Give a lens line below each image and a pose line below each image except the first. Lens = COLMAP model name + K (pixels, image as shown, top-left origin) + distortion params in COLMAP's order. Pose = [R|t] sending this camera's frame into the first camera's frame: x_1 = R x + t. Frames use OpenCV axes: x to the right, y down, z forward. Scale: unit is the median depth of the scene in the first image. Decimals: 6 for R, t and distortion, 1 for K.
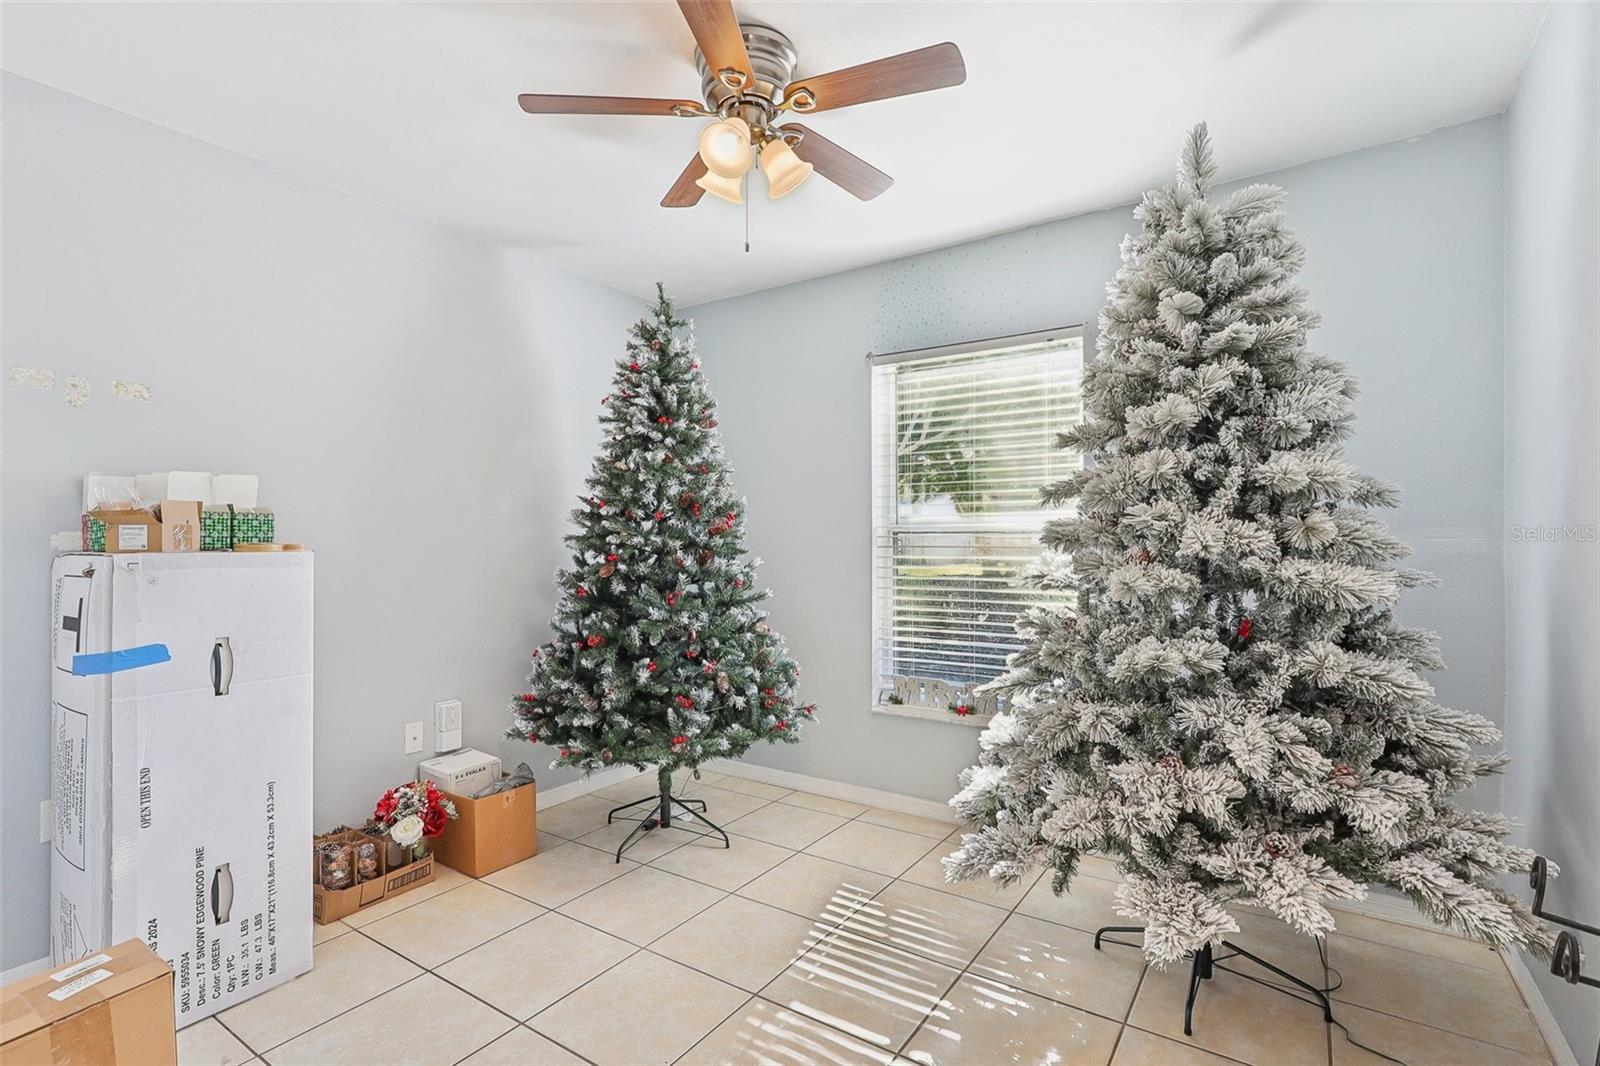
lens RADIAL K [[757.9, 0, 799.0], [0, 757.9, 524.2], [0, 0, 1]] dist [-0.002312, -0.000255]
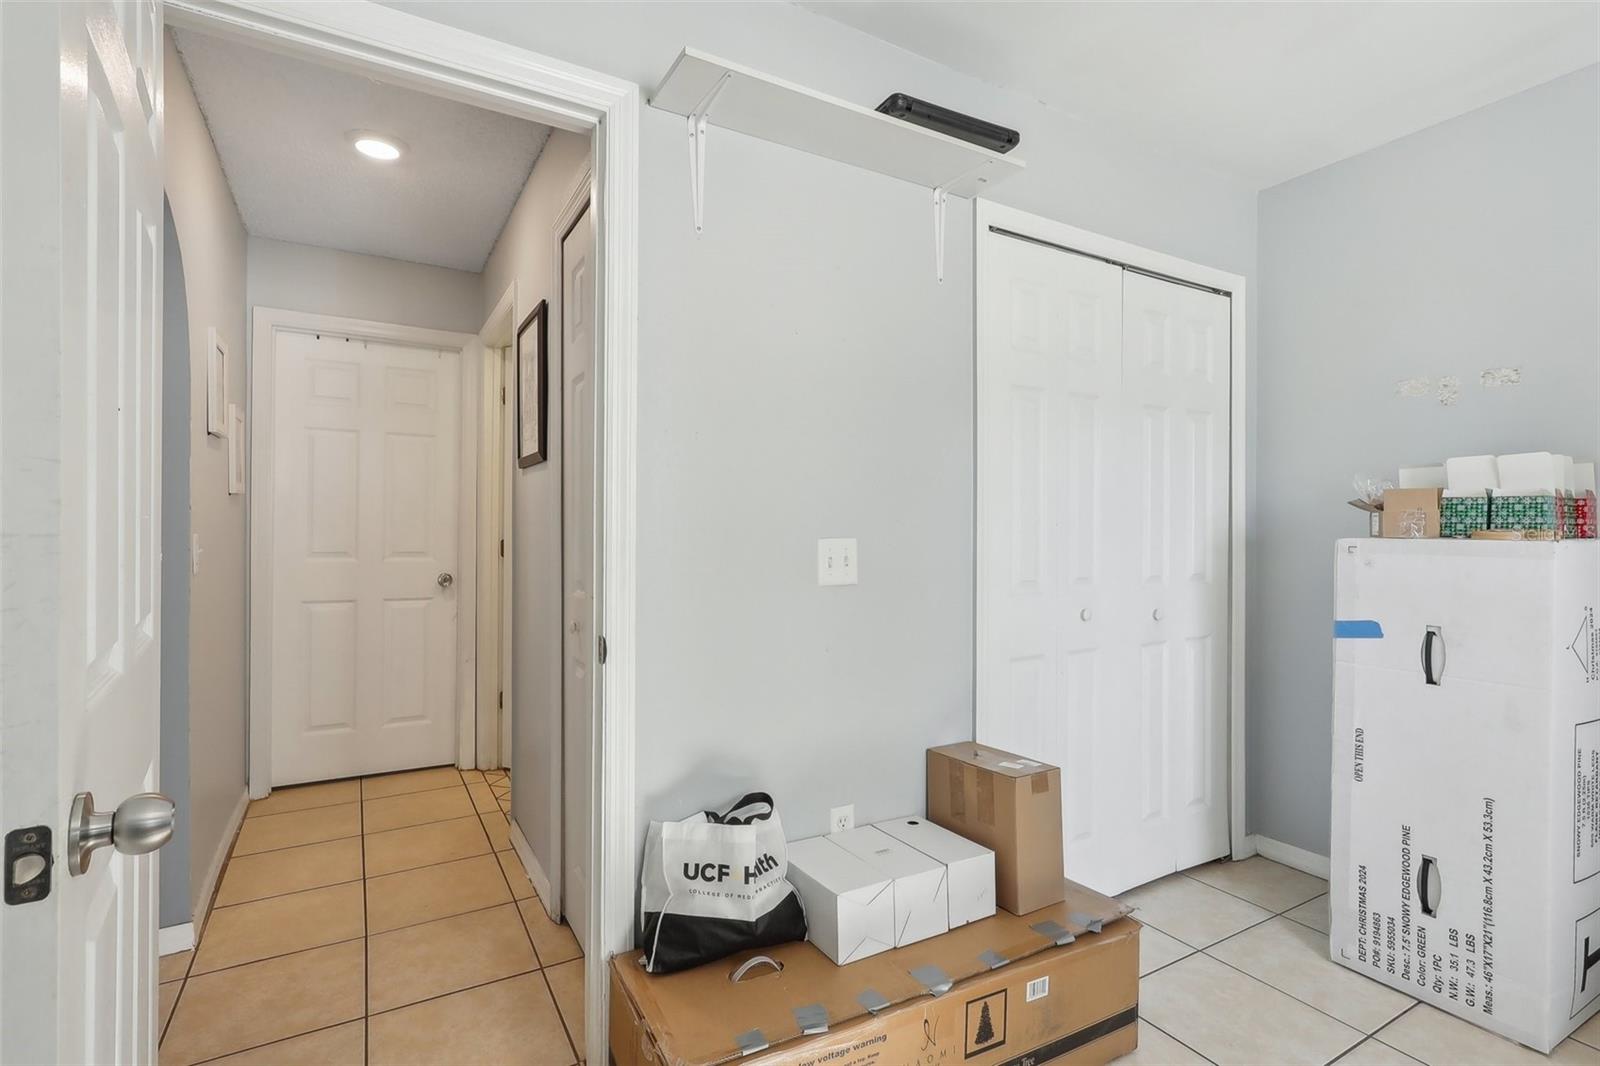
lens RADIAL K [[757.9, 0, 799.0], [0, 757.9, 524.2], [0, 0, 1]] dist [-0.002312, -0.000255]
pose [[-0.435666, -0.002406, -0.900105, 0.466435], [0.015040, 0.999837, -0.009952, 0.015244], [0.899983, -0.017874, -0.435559, 0.675714]]
